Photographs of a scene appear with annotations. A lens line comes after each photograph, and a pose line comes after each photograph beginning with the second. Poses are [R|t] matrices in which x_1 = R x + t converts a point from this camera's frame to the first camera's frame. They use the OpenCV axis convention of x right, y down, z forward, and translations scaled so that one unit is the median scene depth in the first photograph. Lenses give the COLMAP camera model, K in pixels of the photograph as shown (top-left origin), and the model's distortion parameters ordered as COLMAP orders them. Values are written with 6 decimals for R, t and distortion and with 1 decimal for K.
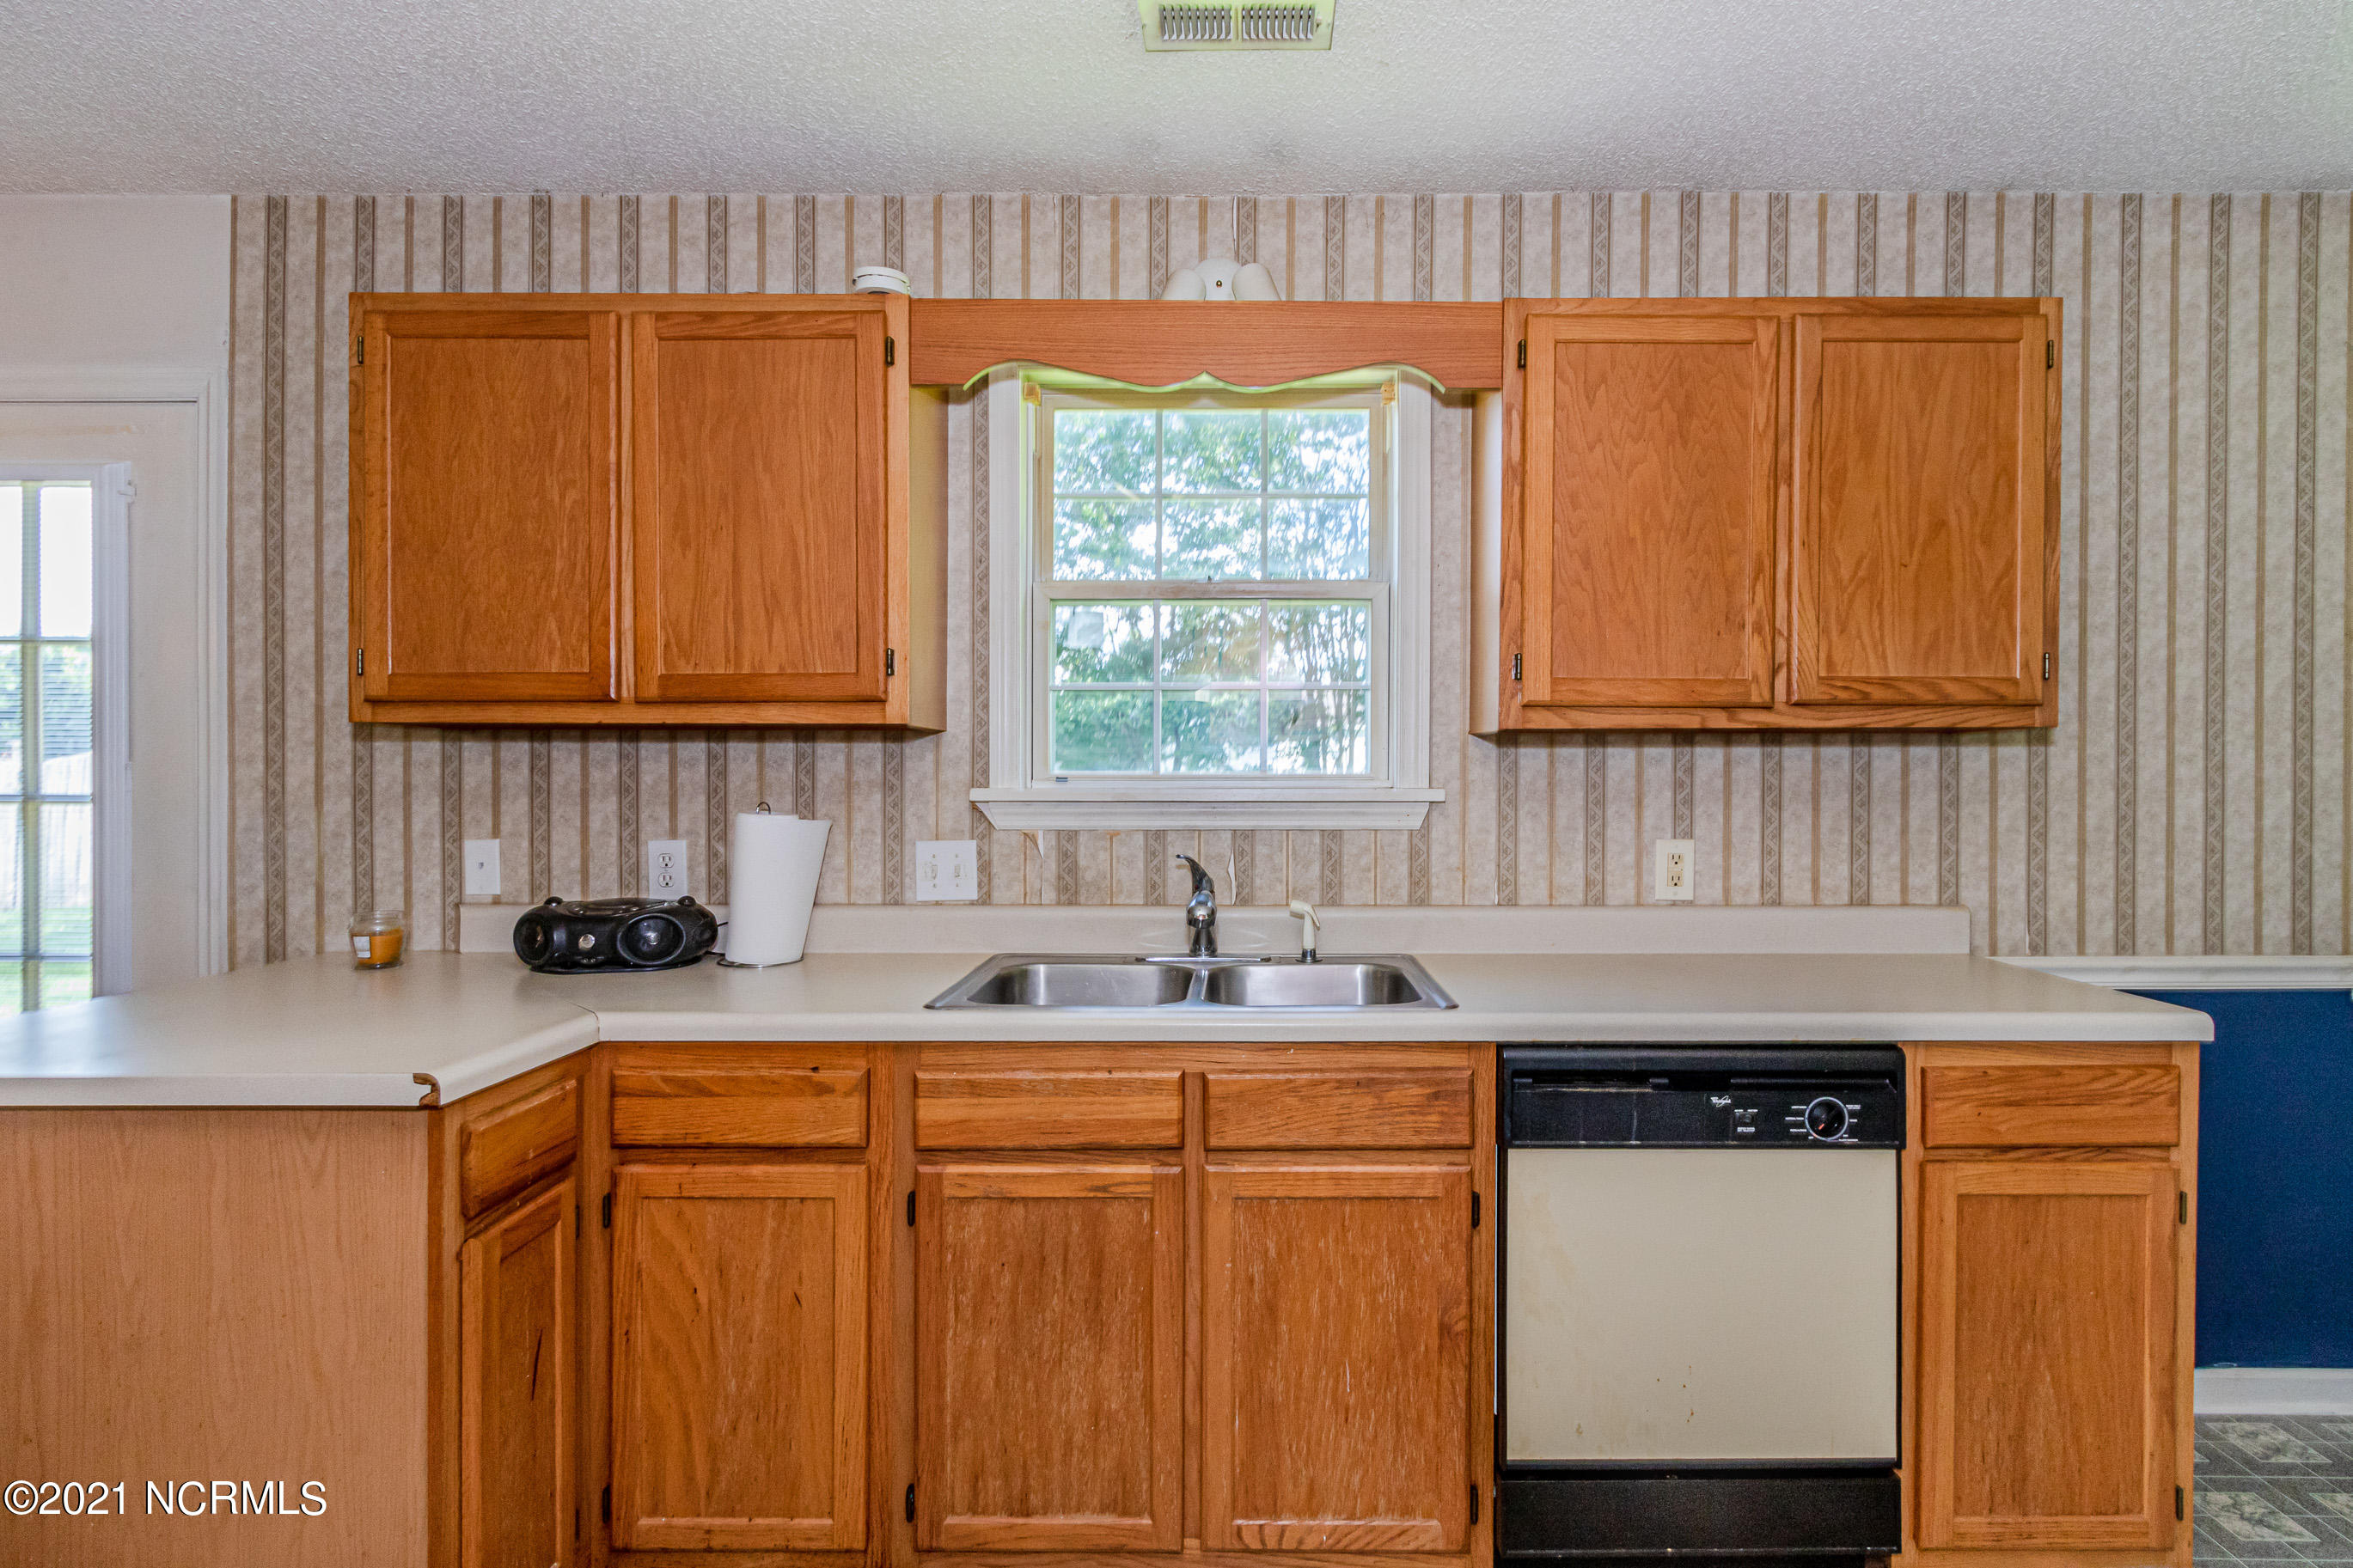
lens RADIAL K [[1187.4, 0, 1254.8], [0, 1187.4, 784.2], [0, 0, 1]] dist [0.003193, 0.000263]
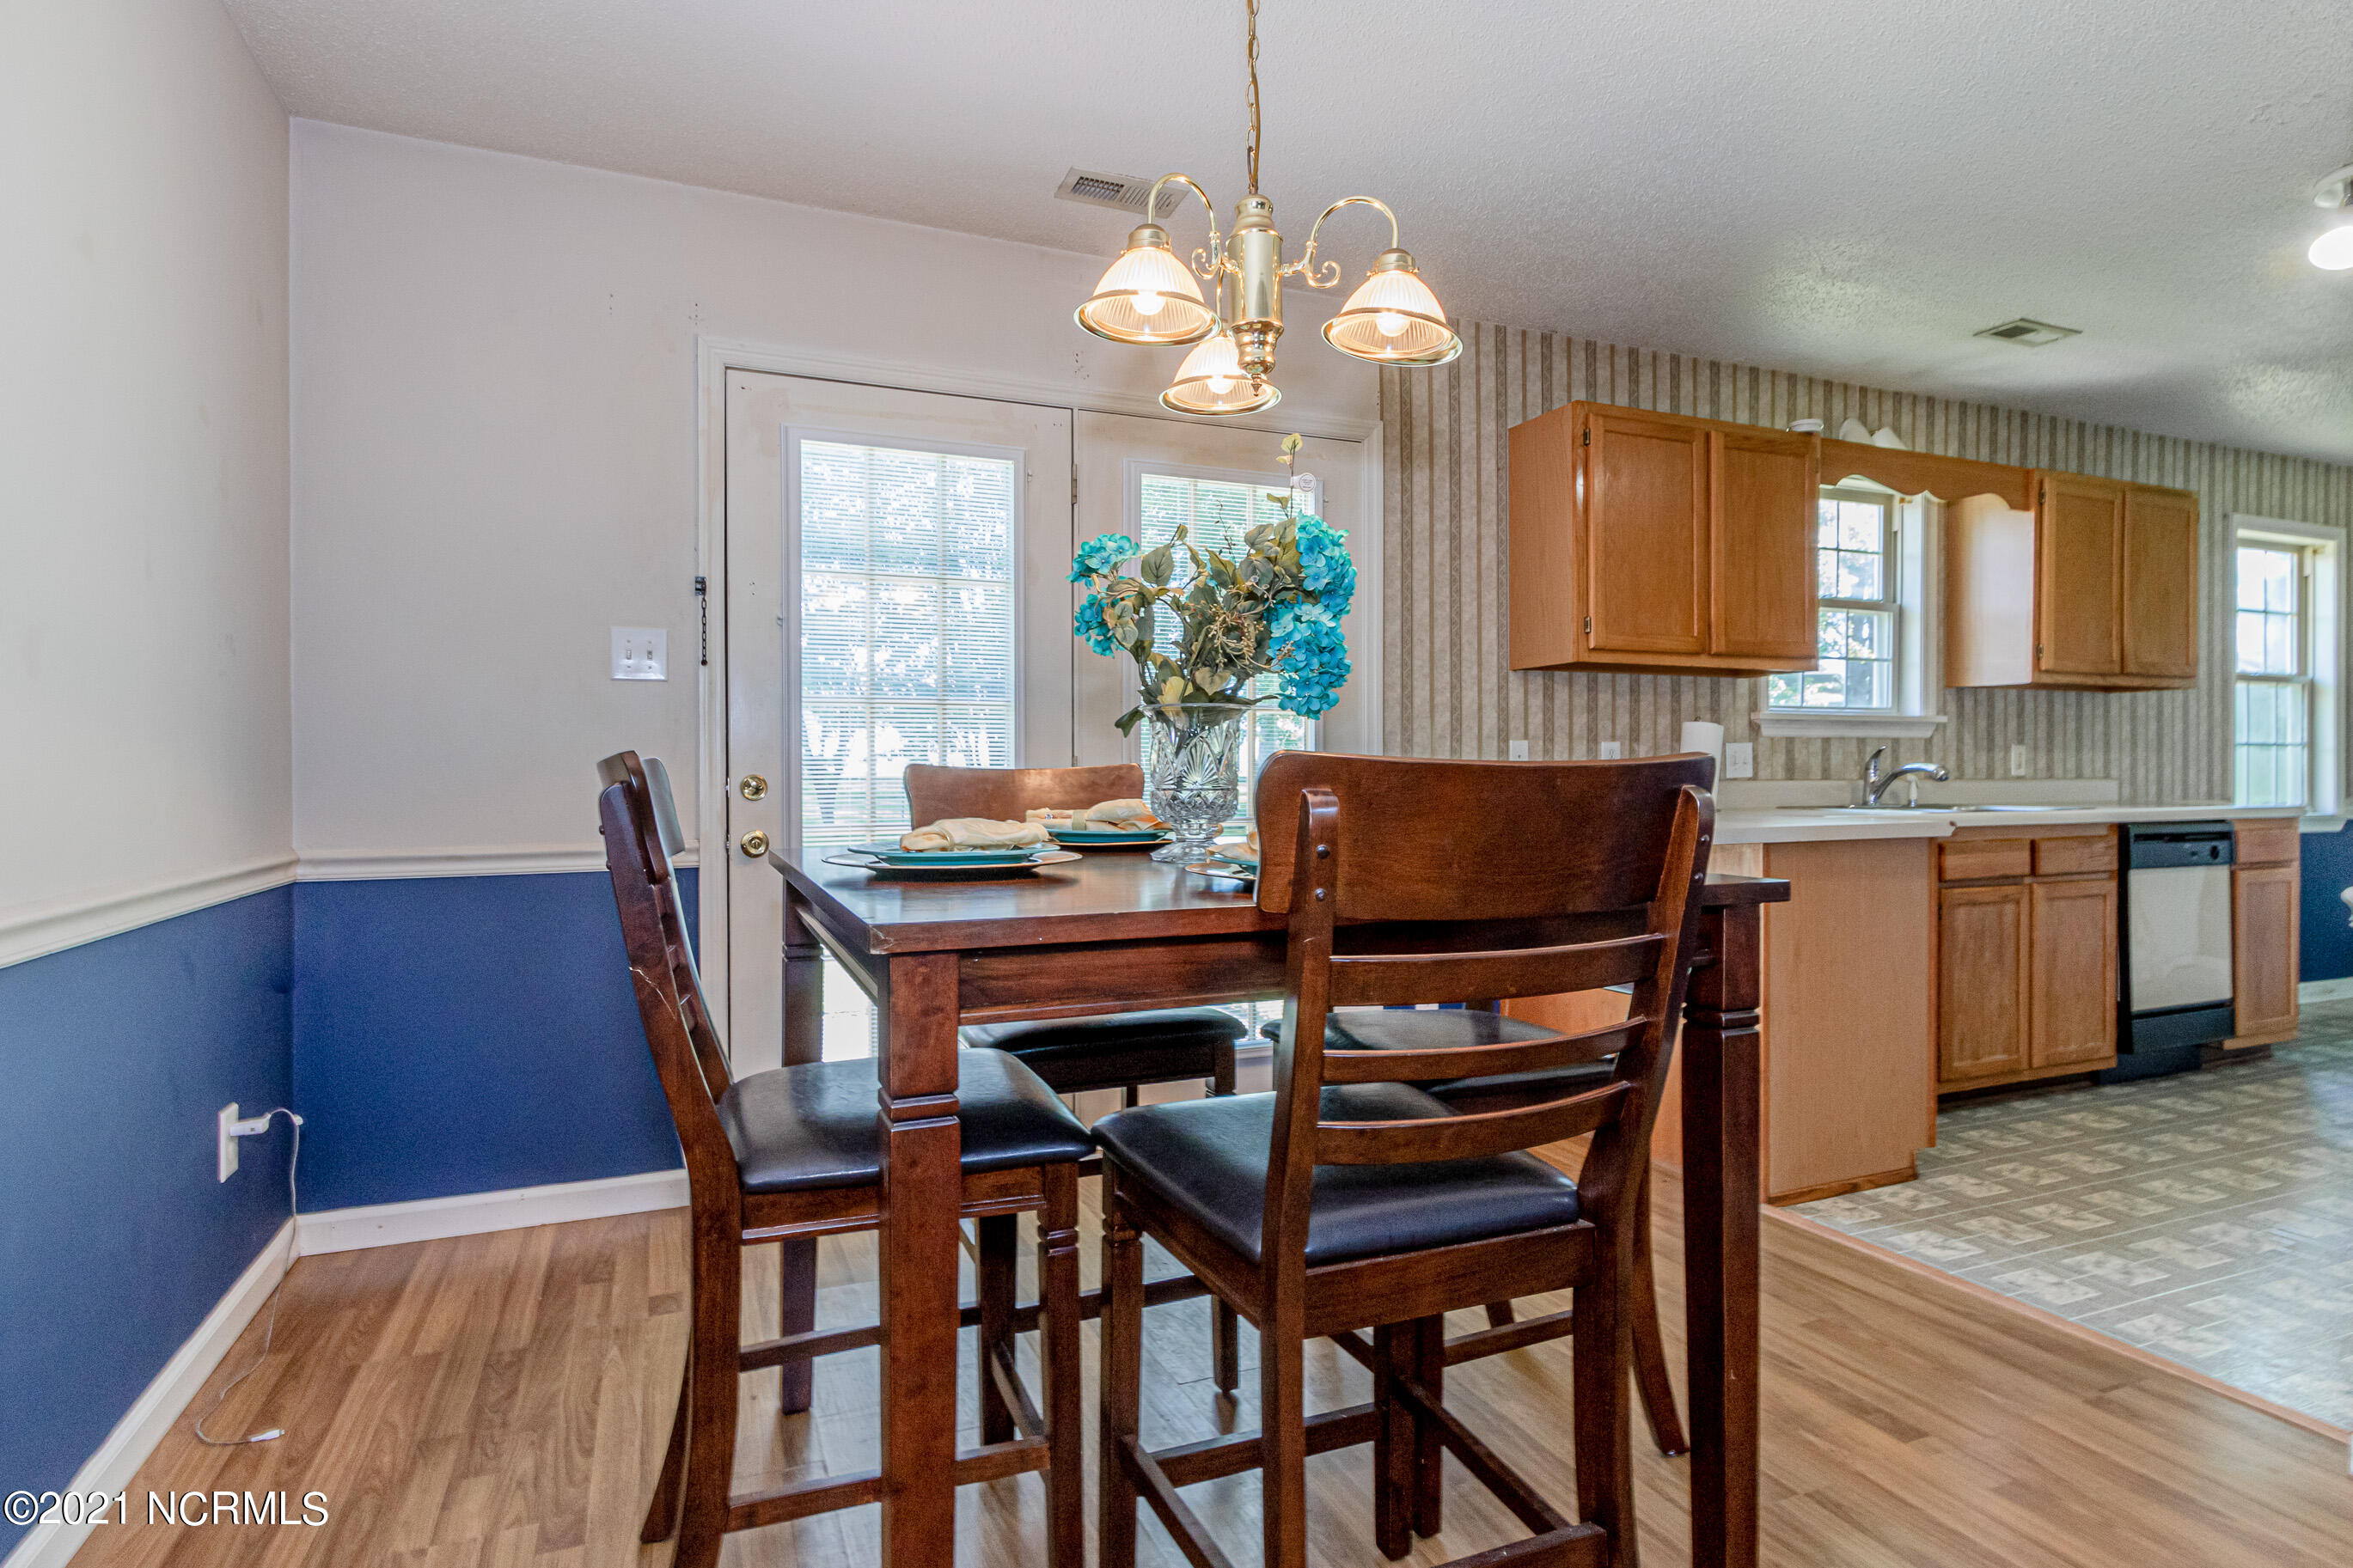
lens RADIAL K [[1183.8, 0, 1144.6], [0, 1183.8, 780.8], [0, 0, 1]] dist [0.002795, -0.000760]
pose [[0.927444, -0.005566, 0.373920, -1.691769], [0.004040, 0.999980, 0.004863, 0.090360], [-0.373940, -0.002999, 0.927448, -0.260537]]
